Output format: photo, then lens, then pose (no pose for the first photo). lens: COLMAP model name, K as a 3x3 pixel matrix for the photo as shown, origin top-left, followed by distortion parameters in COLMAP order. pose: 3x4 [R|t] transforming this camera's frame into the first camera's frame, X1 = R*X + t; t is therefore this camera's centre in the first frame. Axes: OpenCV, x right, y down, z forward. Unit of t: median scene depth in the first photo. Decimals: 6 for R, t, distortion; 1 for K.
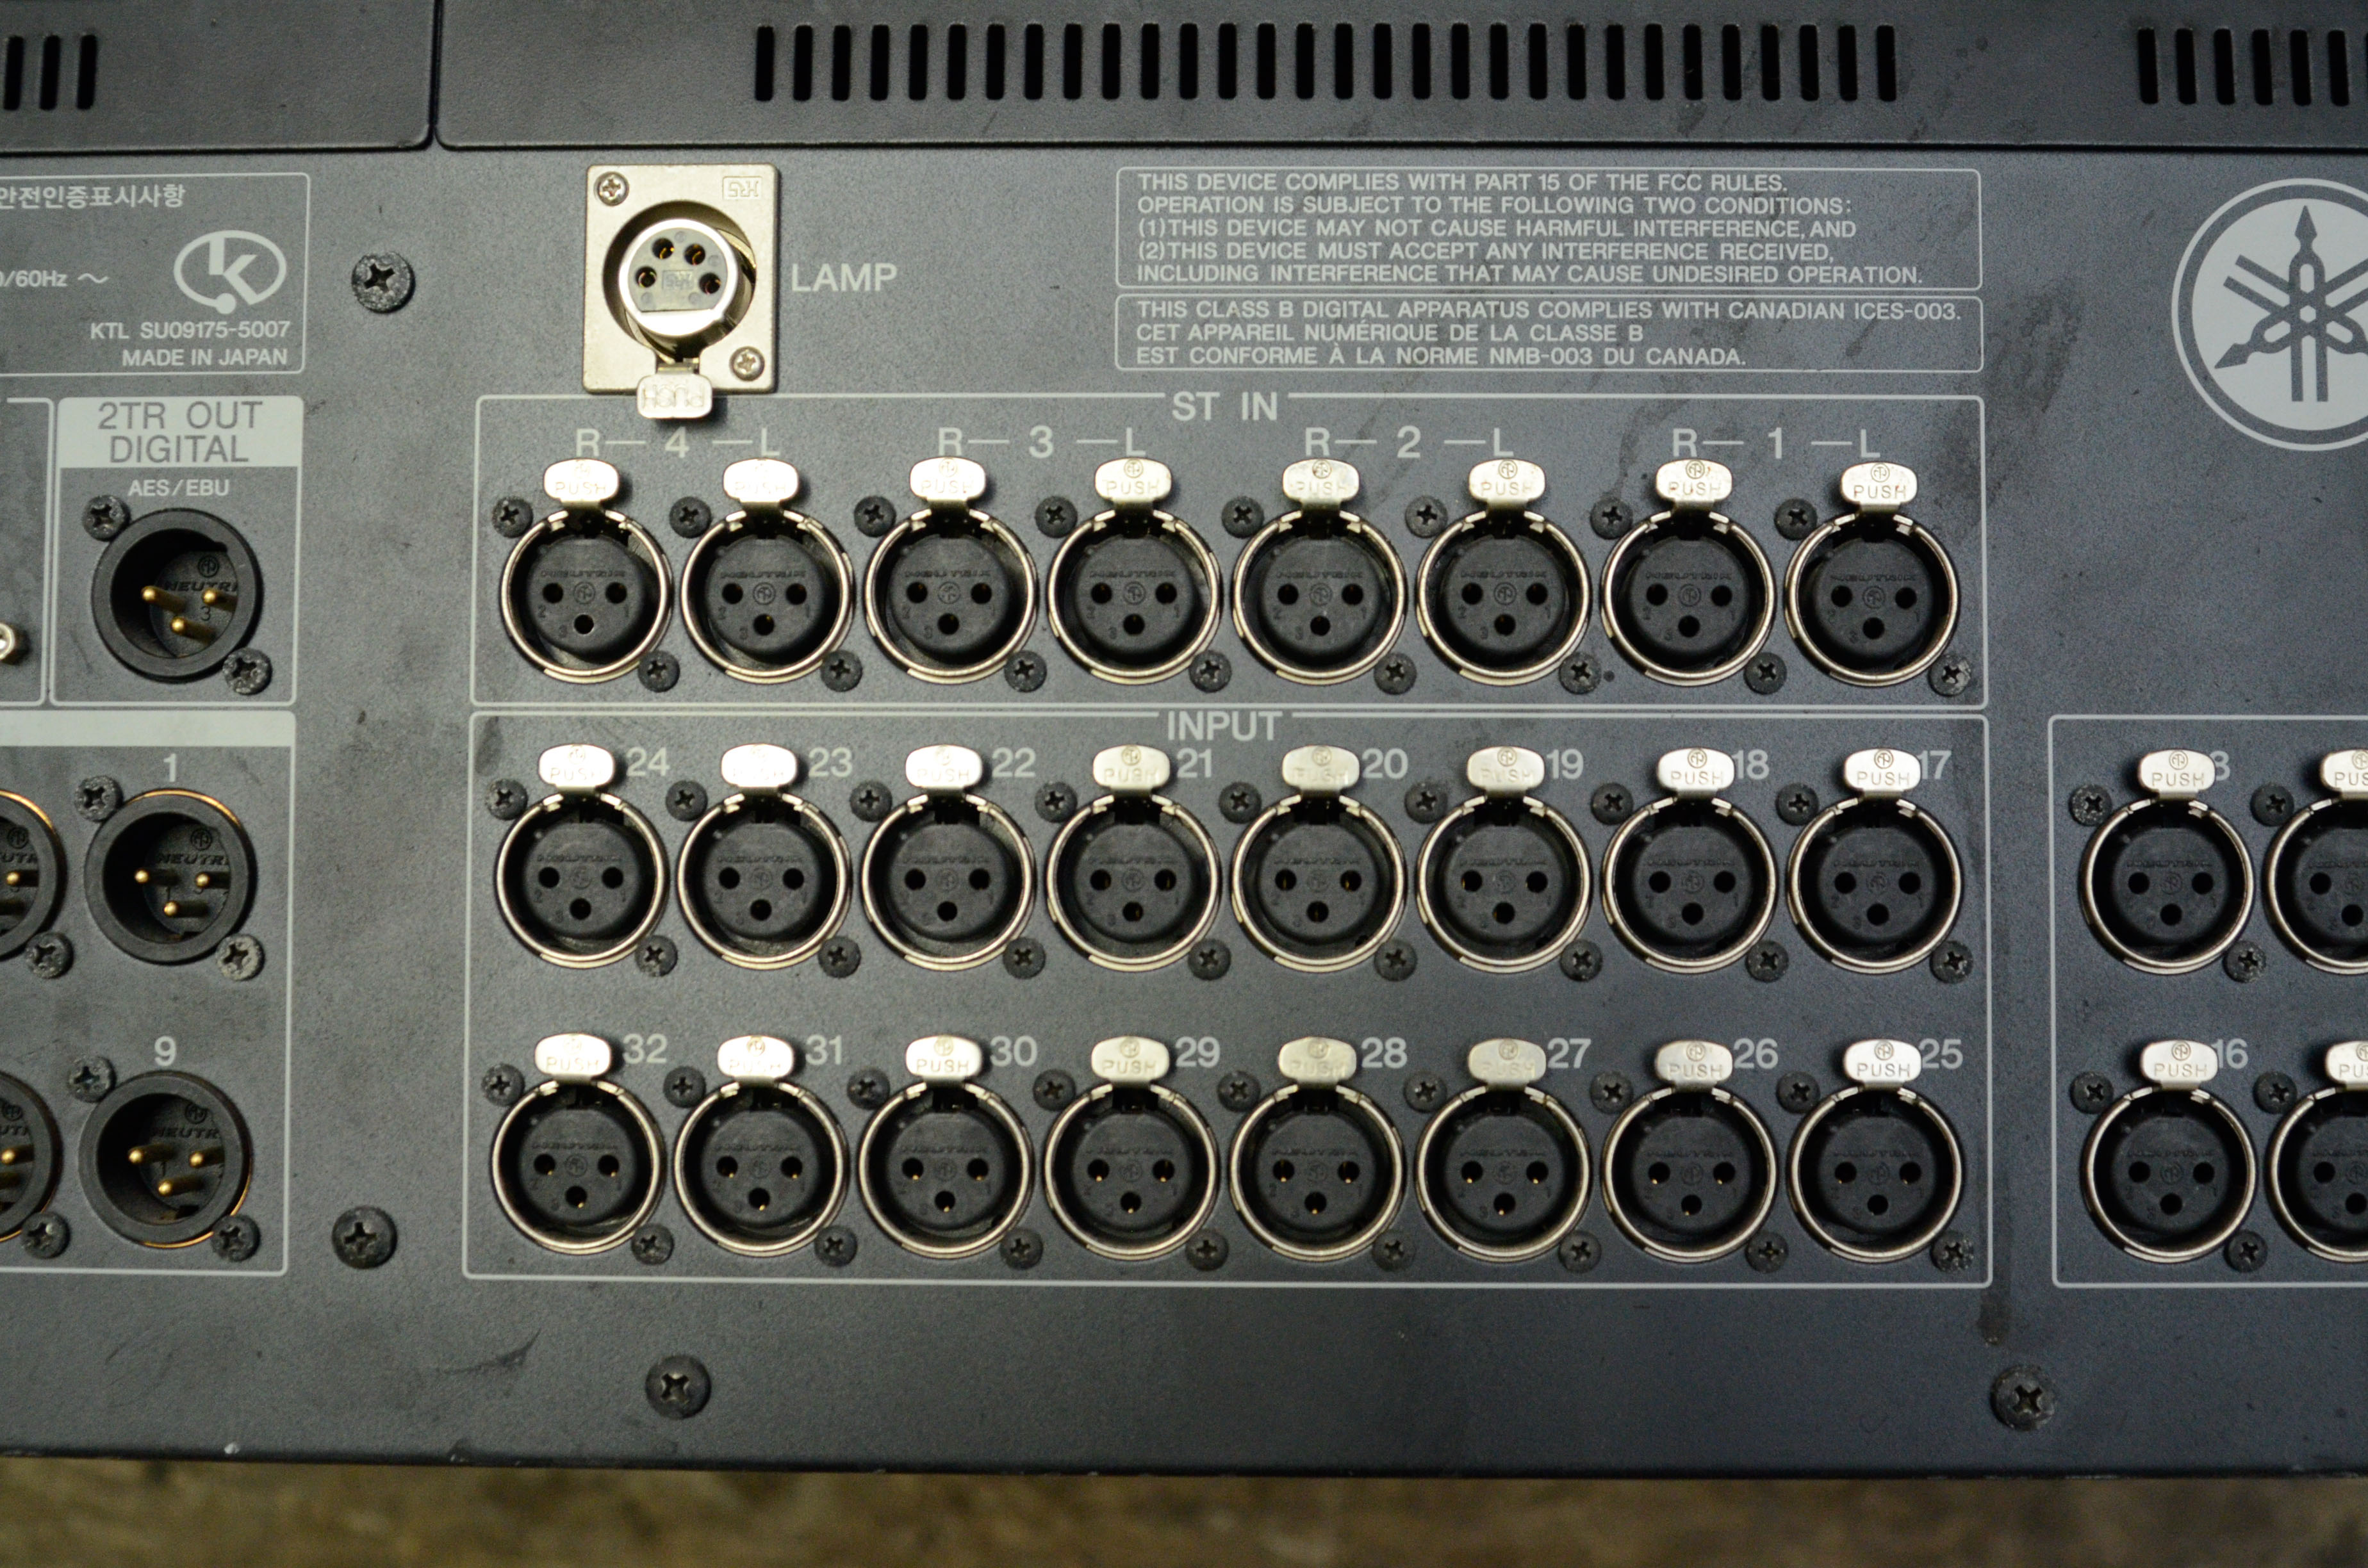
lens RADIAL K [[3031.8, 0, 1183.5], [0, 3031.8, 707.8], [0, 0, 1]] dist [-0.094062, 0.010486]
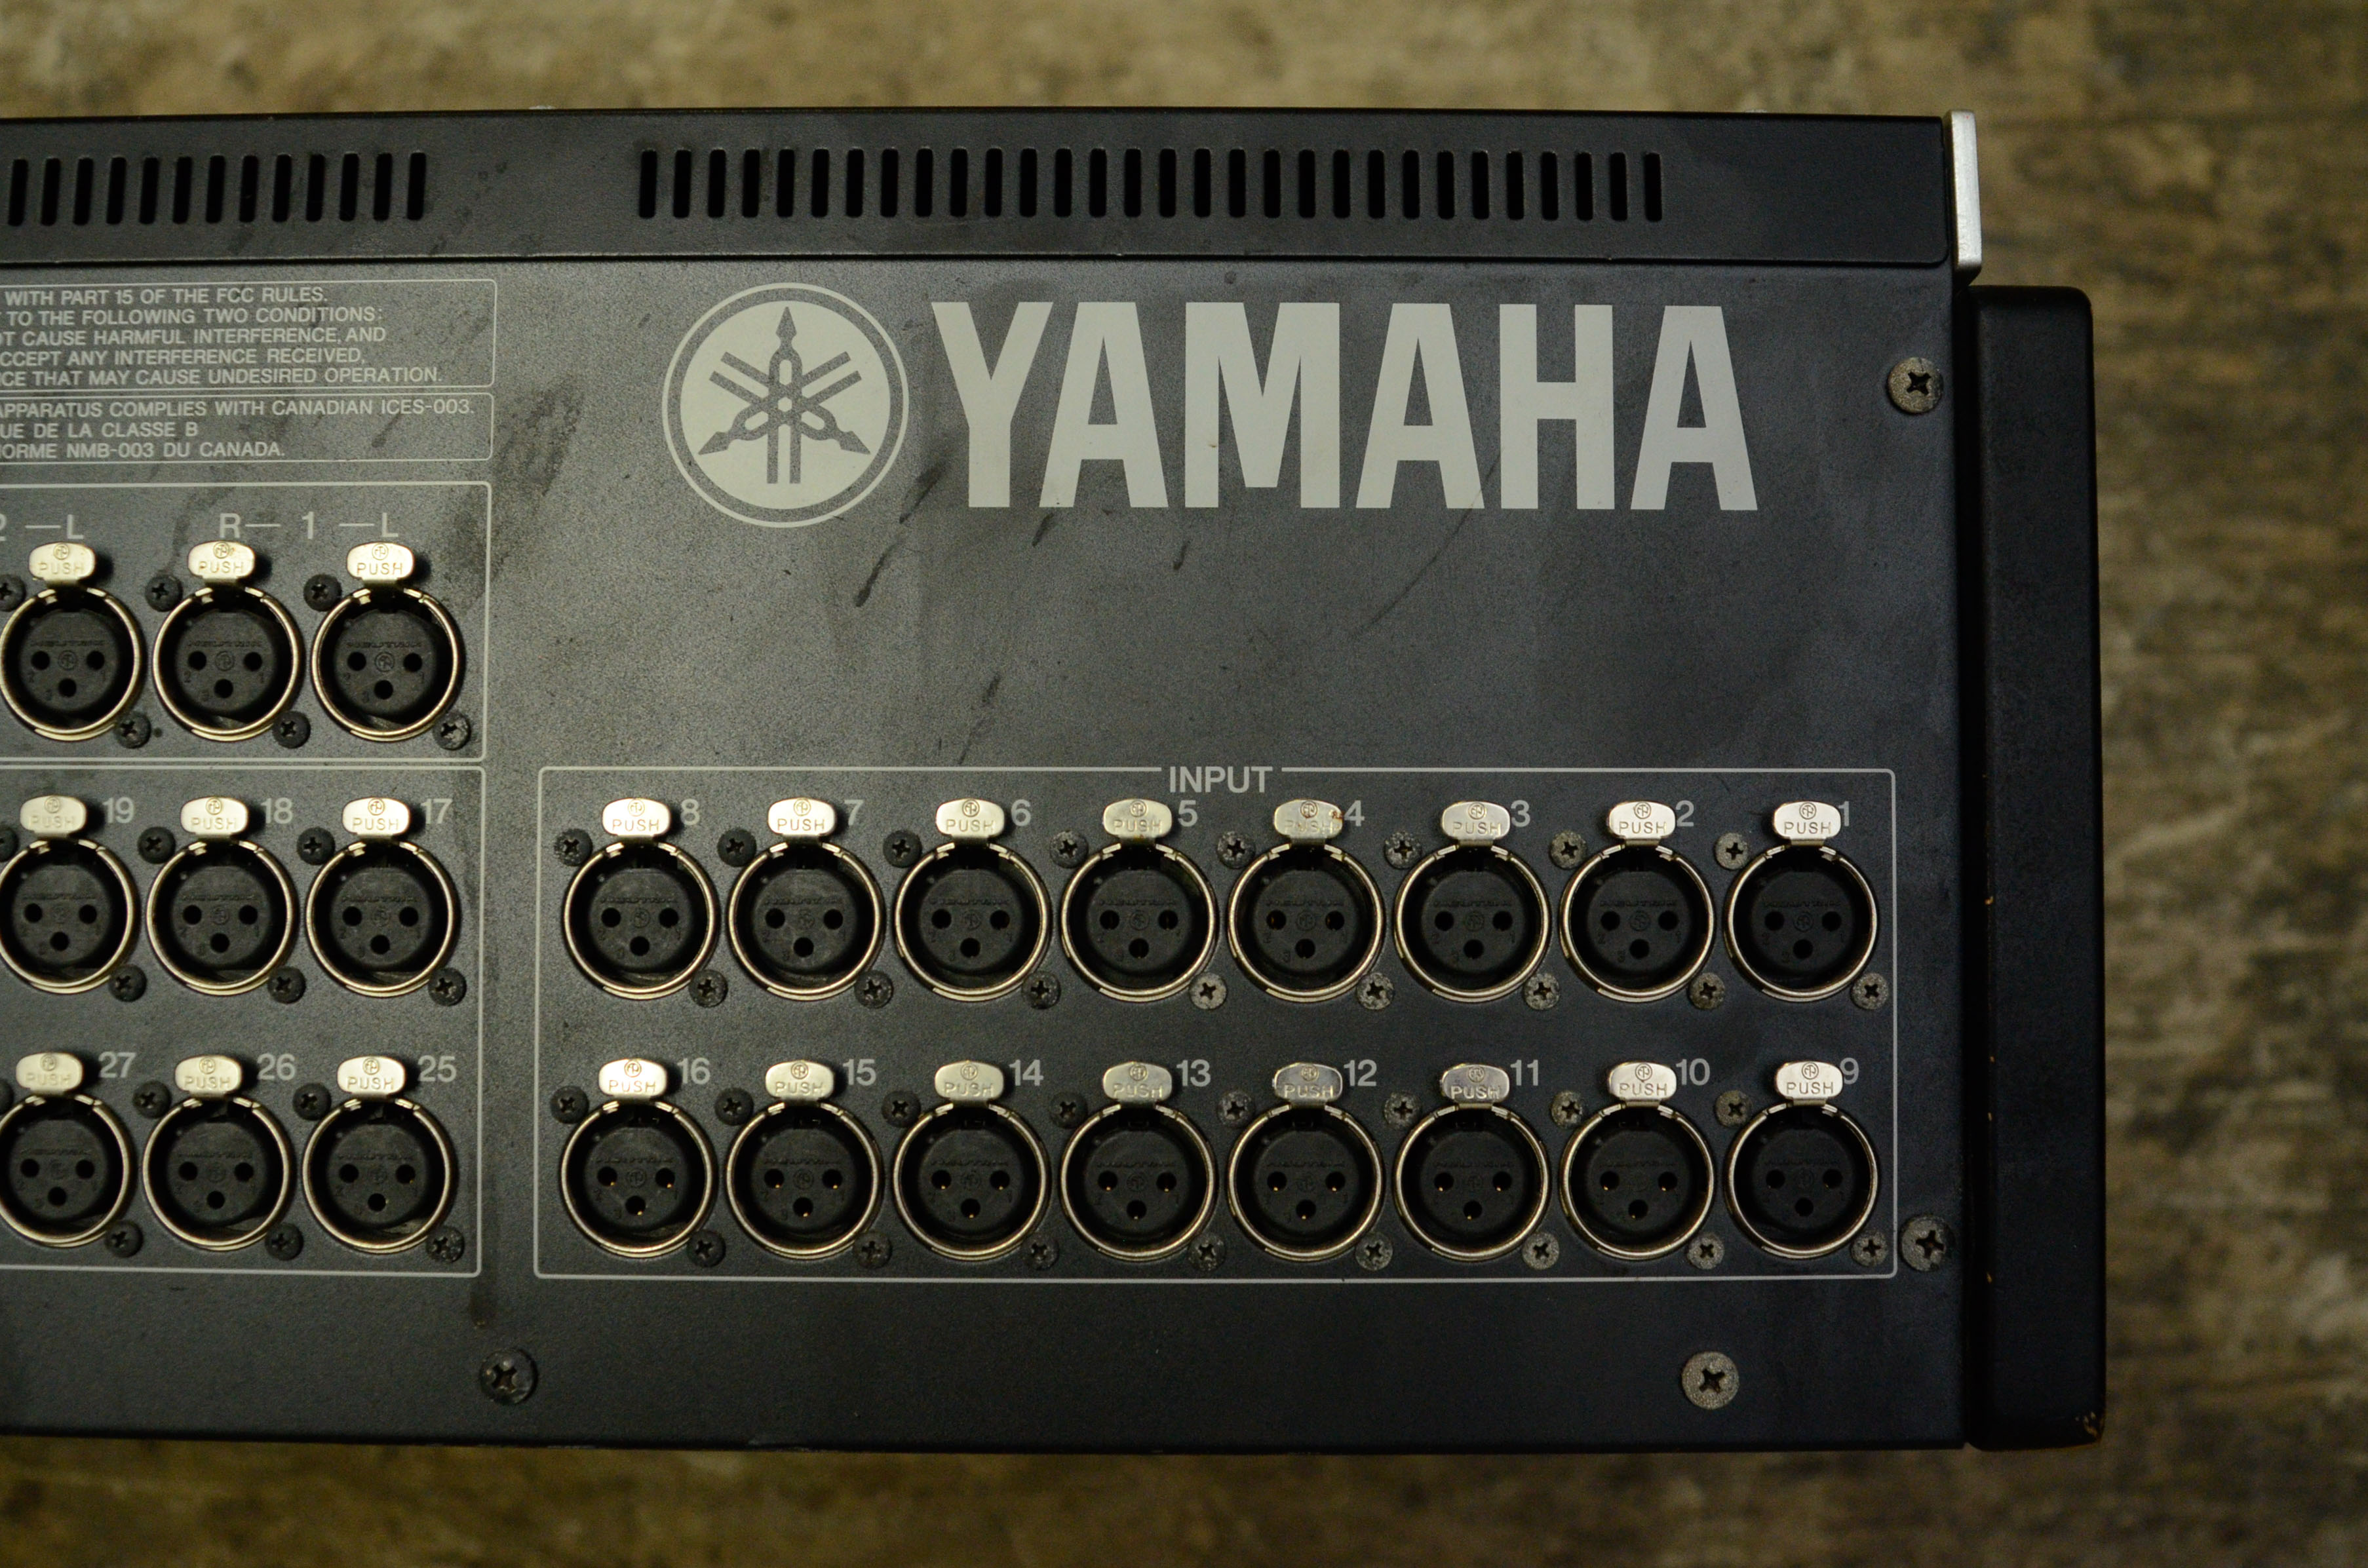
lens RADIAL K [[2734.1, 0, 1184.0], [0, 2734.1, 784.0], [0, 0, 1]] dist [-0.152358, 0.105653]
pose [[0.999661, -0.000331, 0.026034, 0.494179], [0.000143, 0.999974, 0.007227, 0.001595], [-0.026036, -0.007221, 0.999635, -0.011828]]
